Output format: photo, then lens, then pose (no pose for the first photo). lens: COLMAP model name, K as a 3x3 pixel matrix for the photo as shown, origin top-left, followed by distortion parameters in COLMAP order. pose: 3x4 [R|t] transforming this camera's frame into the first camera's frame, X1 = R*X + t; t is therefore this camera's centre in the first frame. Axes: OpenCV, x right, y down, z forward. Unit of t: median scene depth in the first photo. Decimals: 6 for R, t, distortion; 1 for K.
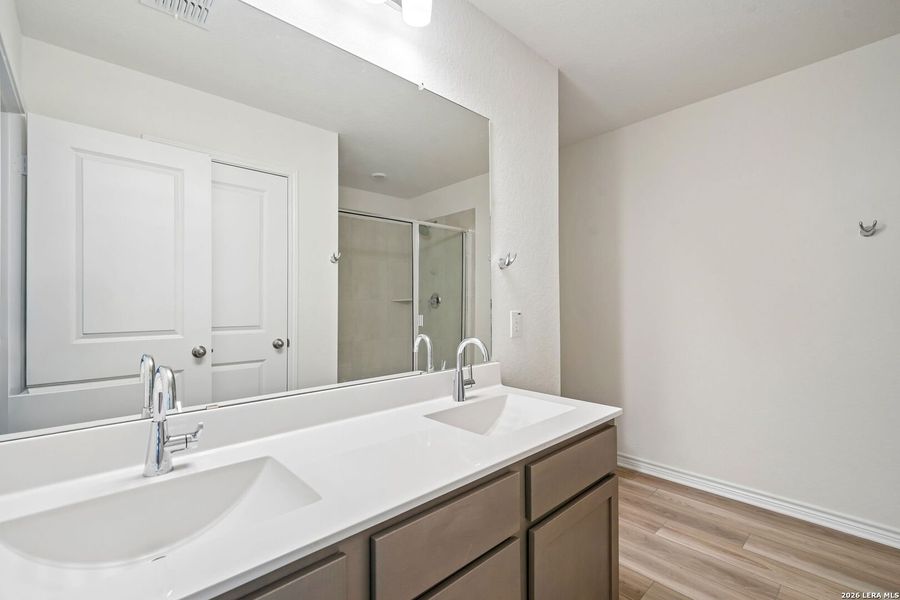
lens RADIAL K [[386.1, 0, 450.1], [0, 386.1, 304.6], [0, 0, 1]] dist [0.001661, 0.000796]
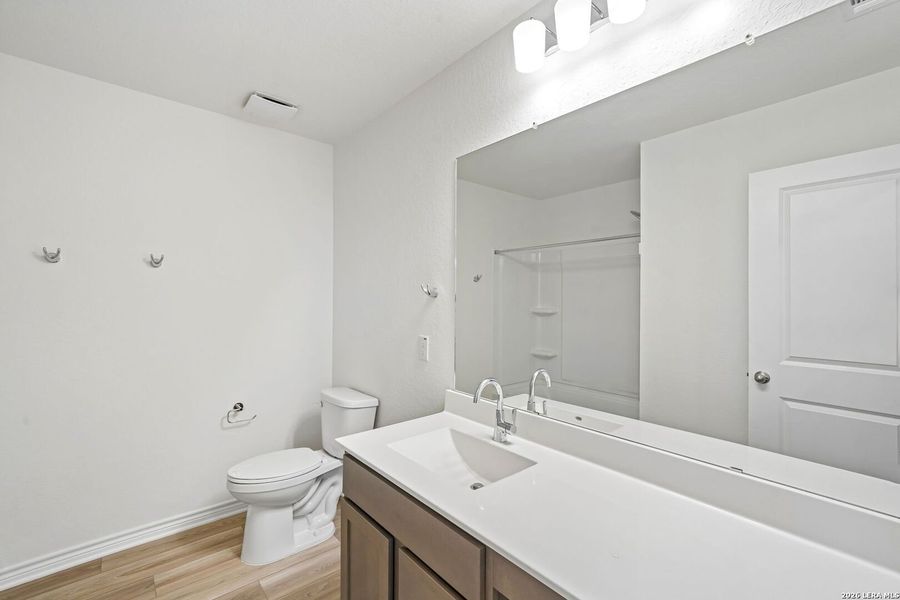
lens RADIAL K [[386.1, 0, 450.1], [0, 386.1, 304.6], [0, 0, 1]] dist [0.001661, 0.000796]
pose [[-0.037880, 0.004857, -0.999271, 0.933988], [-0.001820, 0.999986, 0.004929, -0.175626], [0.999281, 0.002005, -0.037870, 0.789873]]
